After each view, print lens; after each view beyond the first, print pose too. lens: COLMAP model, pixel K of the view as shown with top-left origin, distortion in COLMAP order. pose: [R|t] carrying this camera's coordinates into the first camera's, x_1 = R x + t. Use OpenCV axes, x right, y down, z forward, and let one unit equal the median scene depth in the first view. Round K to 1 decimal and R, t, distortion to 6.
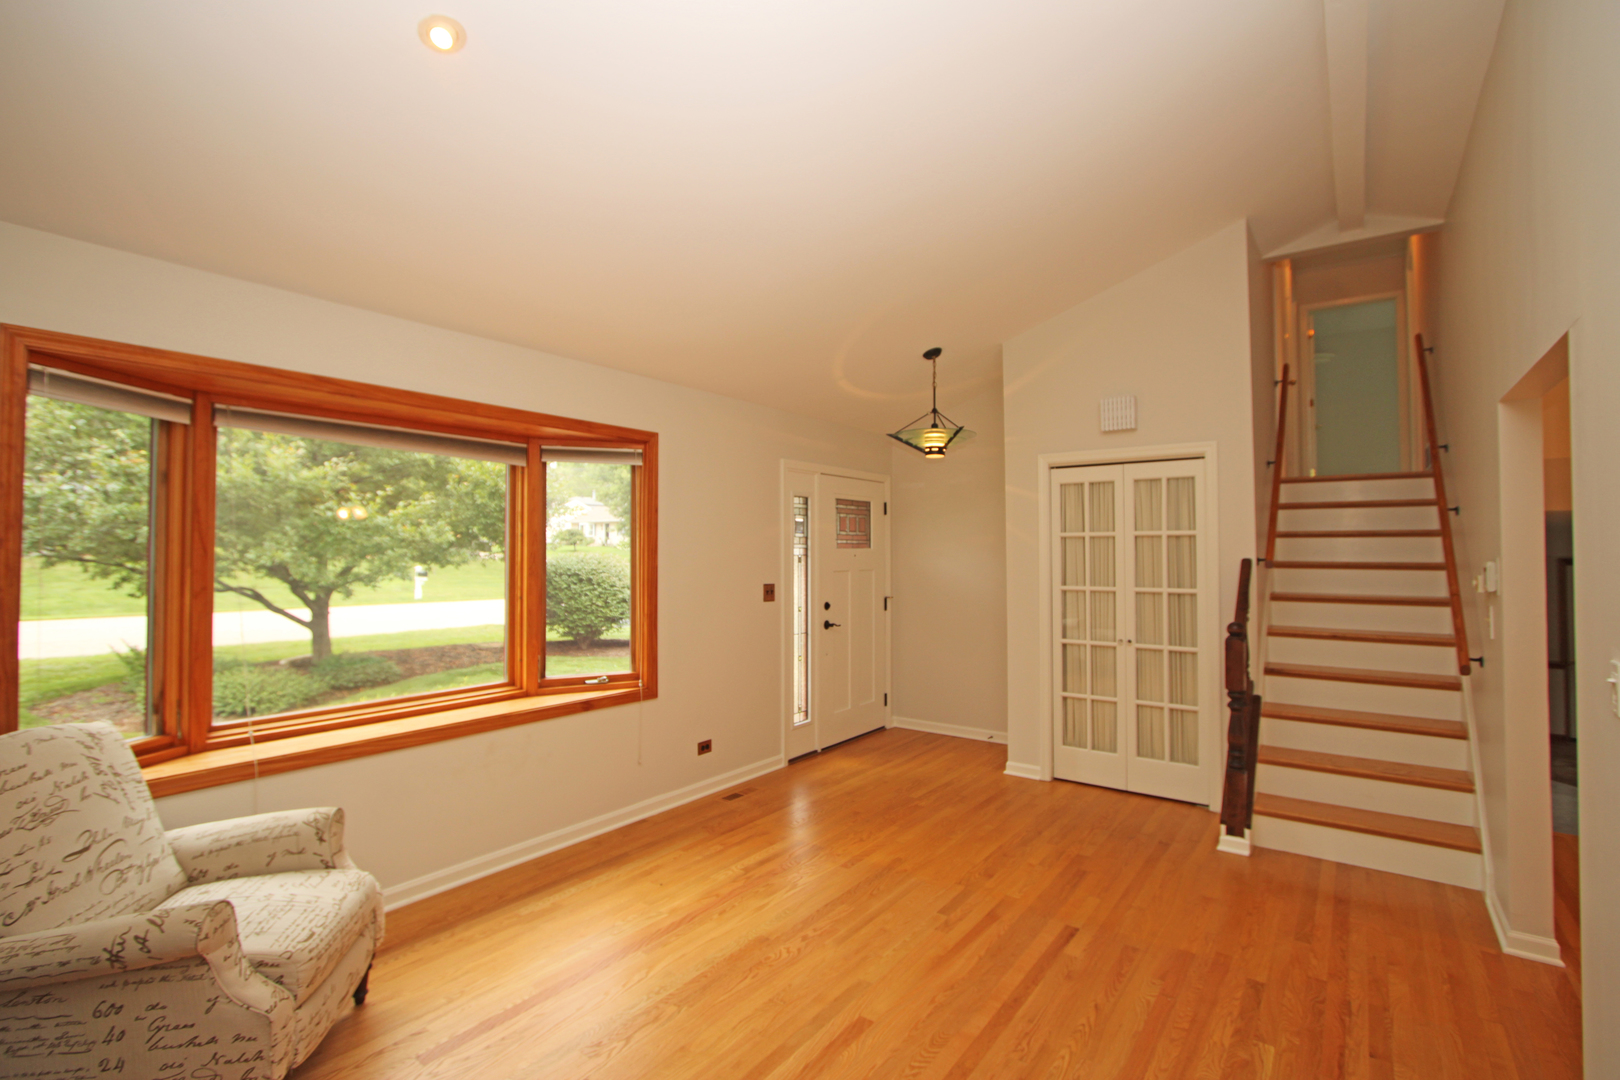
lens RADIAL K [[744.2, 0, 808.1], [0, 744.2, 532.5], [0, 0, 1]] dist [-0.027992, 0.007283]
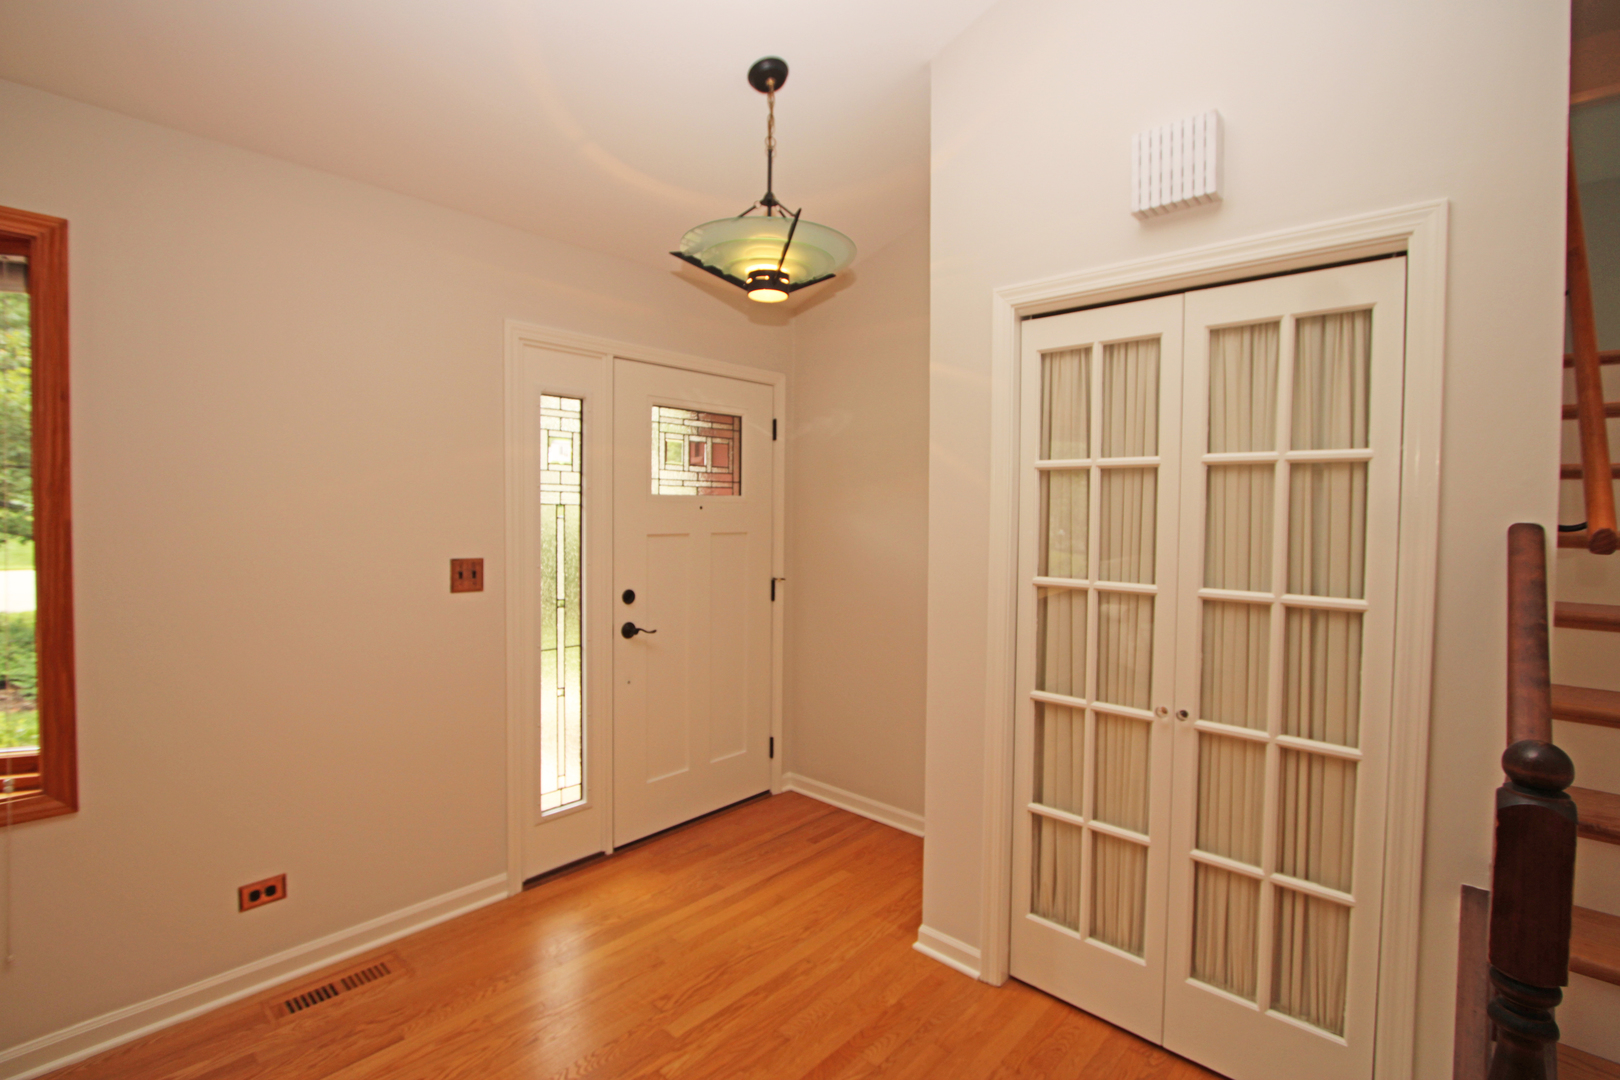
lens RADIAL K [[744.2, 0, 808.1], [0, 744.2, 532.5], [0, 0, 1]] dist [-0.027992, 0.007283]
pose [[0.995157, 0.015193, -0.097113, 0.265500], [-0.009516, 0.998233, 0.058662, 0.020632], [0.097833, -0.057454, 0.993543, 0.576766]]
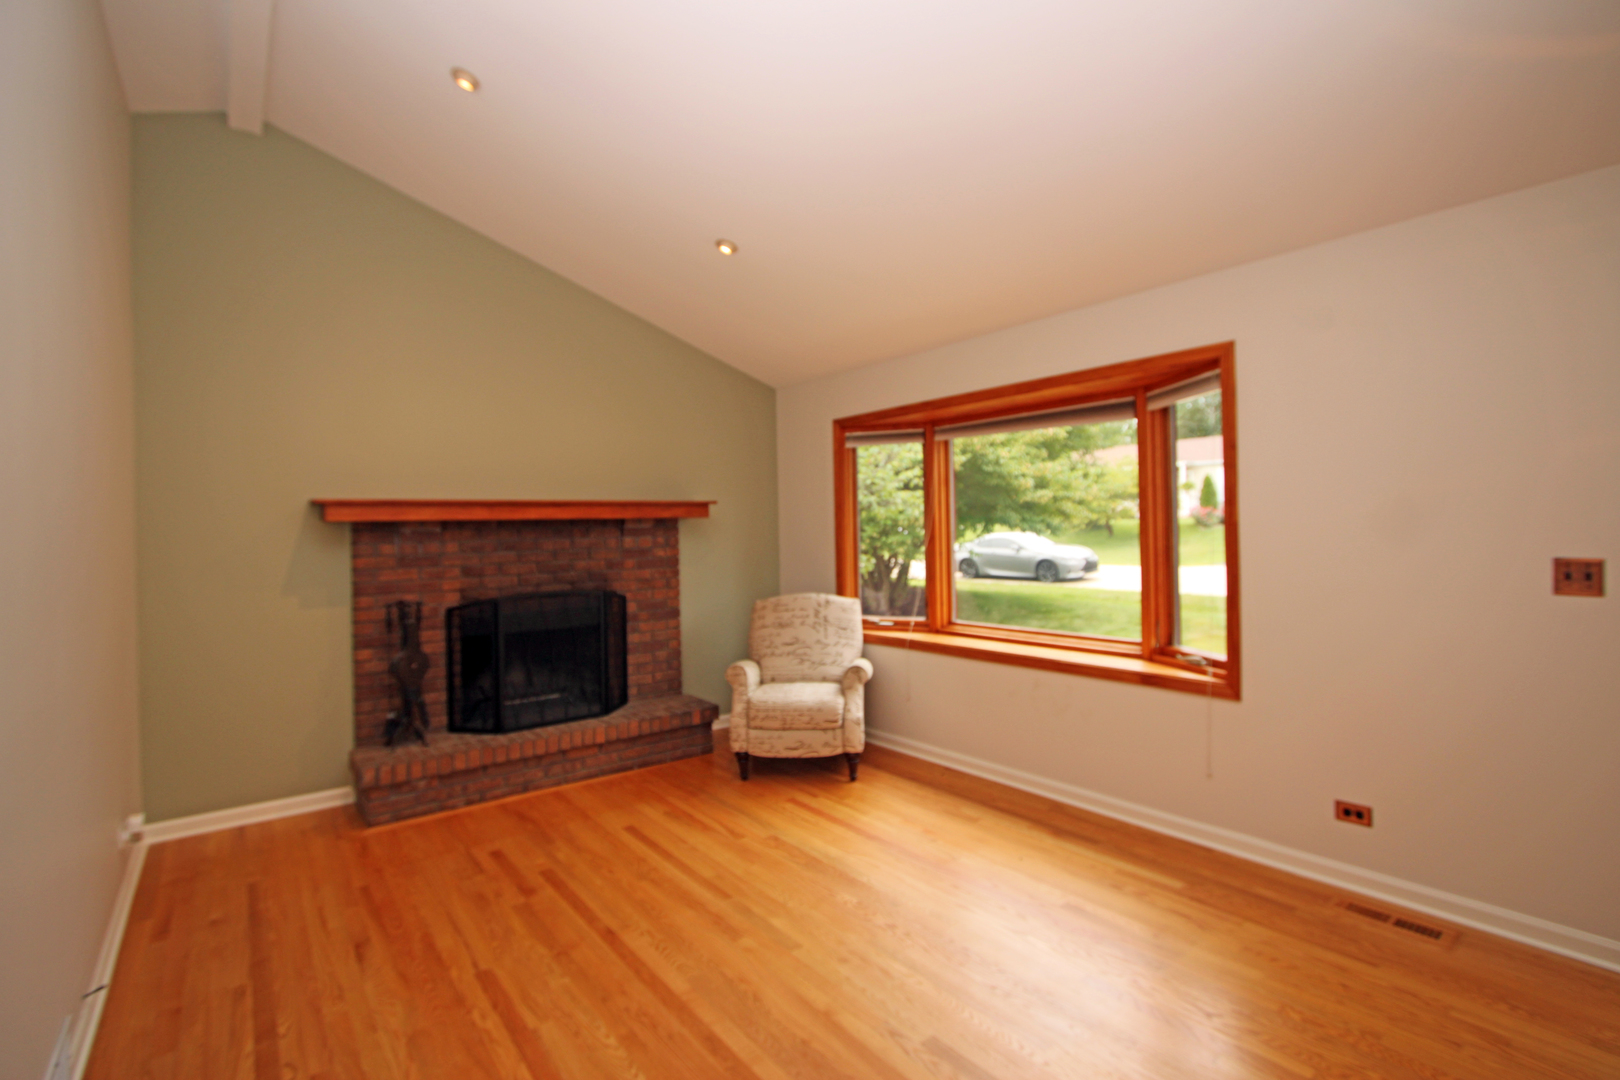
lens RADIAL K [[744.2, 0, 808.1], [0, 744.2, 532.5], [0, 0, 1]] dist [-0.027992, 0.007283]
pose [[-0.265993, 0.004301, -0.963965, 0.578210], [0.042704, 0.999061, -0.007326, 0.040093], [0.963029, -0.043113, -0.265927, 0.744123]]
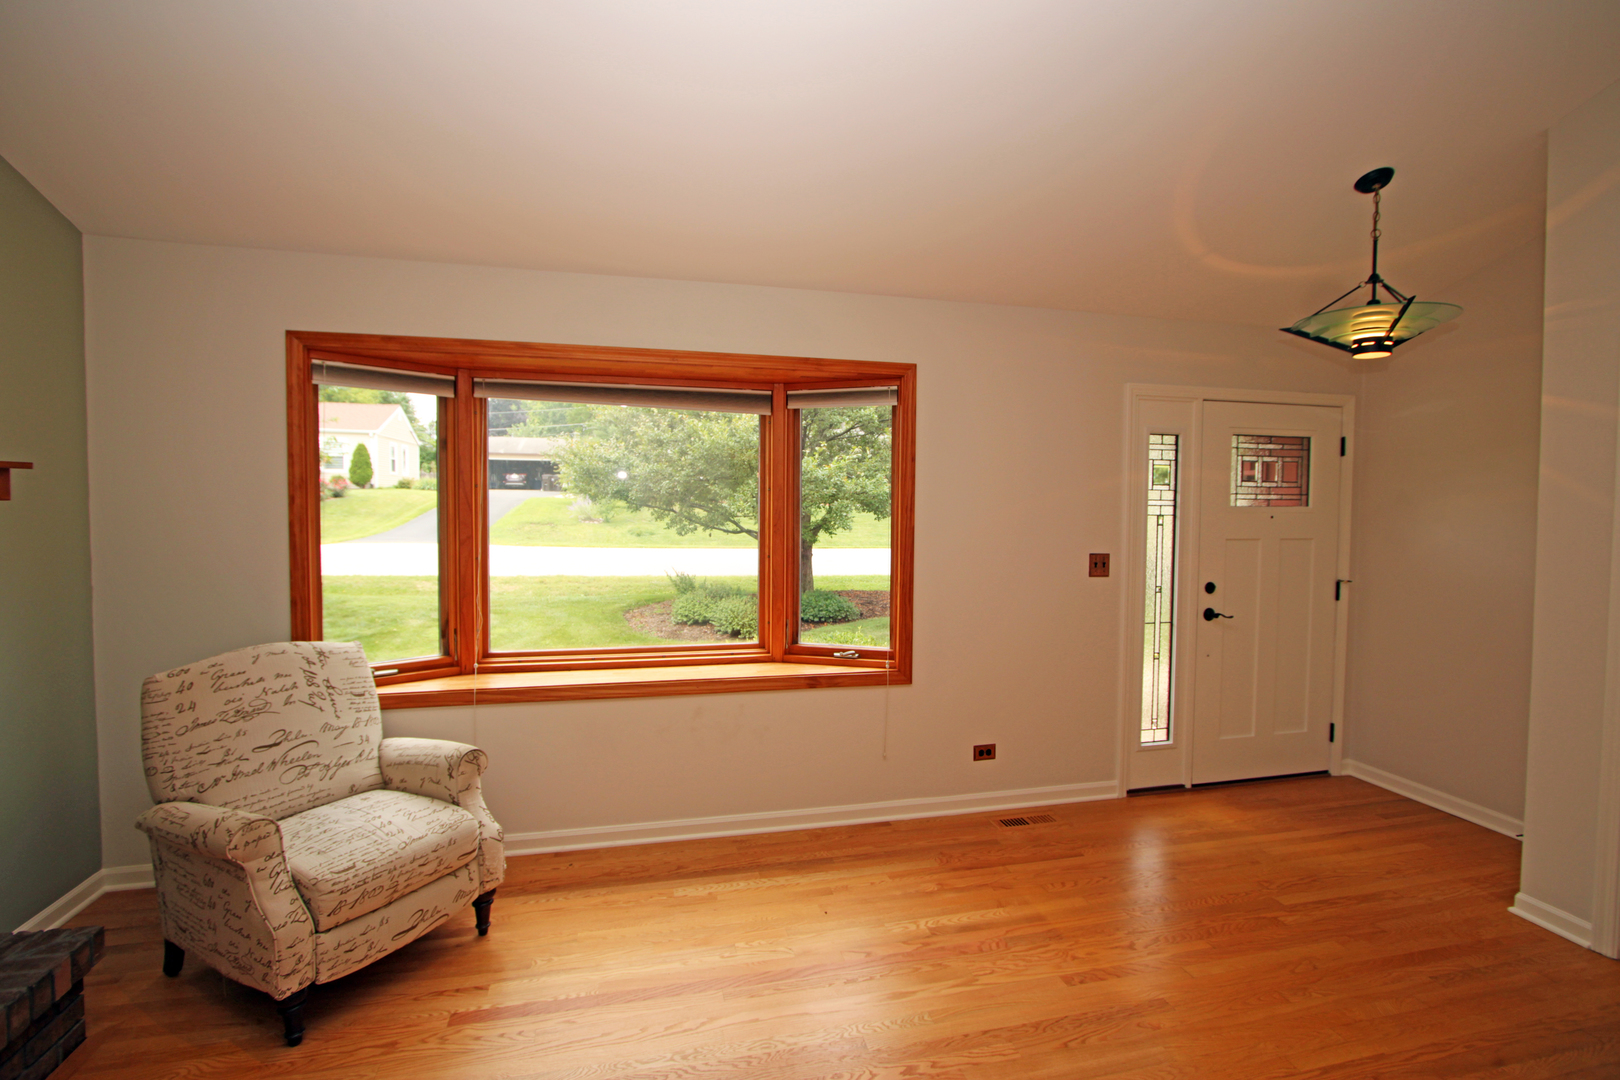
lens RADIAL K [[745.0, 0, 805.9], [0, 745.0, 529.4], [0, 0, 1]] dist [-0.024081, 0.005726]
pose [[0.767351, 0.033089, -0.640373, 0.222872], [0.007593, 0.998129, 0.060674, -0.002675], [0.641183, -0.051421, 0.765663, 0.274904]]
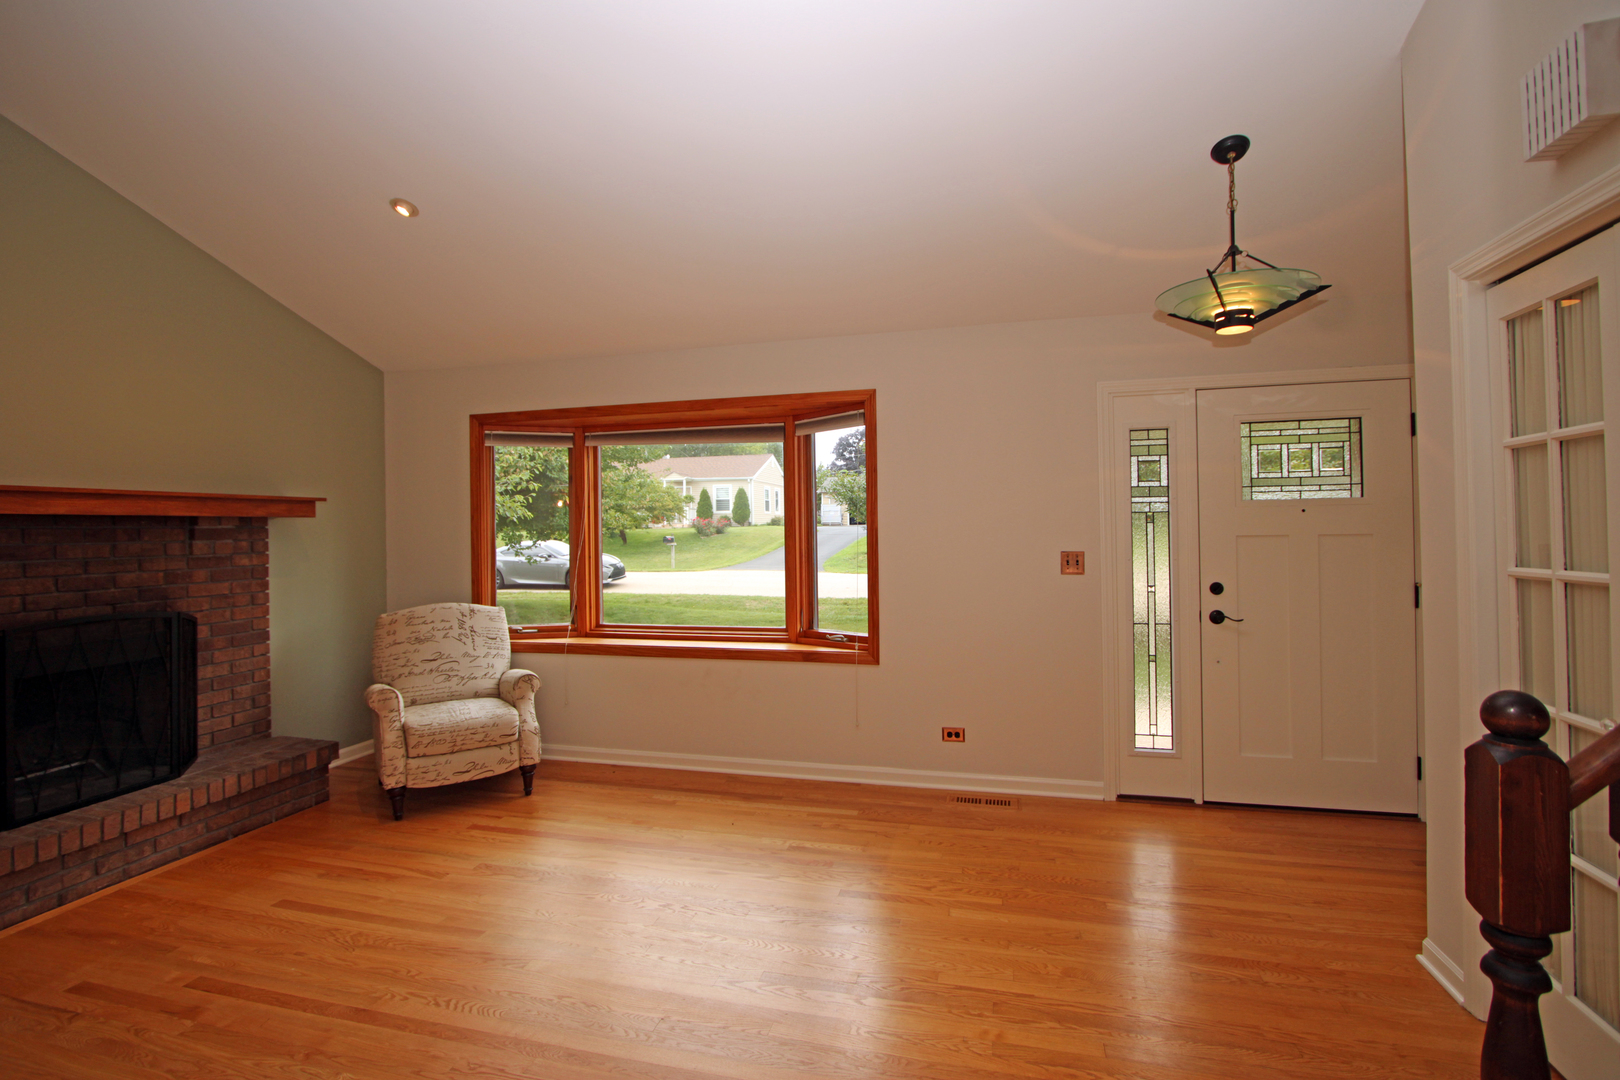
lens RADIAL K [[745.0, 0, 805.9], [0, 745.0, 529.4], [0, 0, 1]] dist [-0.024081, 0.005726]
pose [[0.373406, -0.010172, -0.927612, 0.619653], [0.038390, 0.999253, 0.004497, 0.037158], [0.926873, -0.037291, 0.373517, 0.527133]]
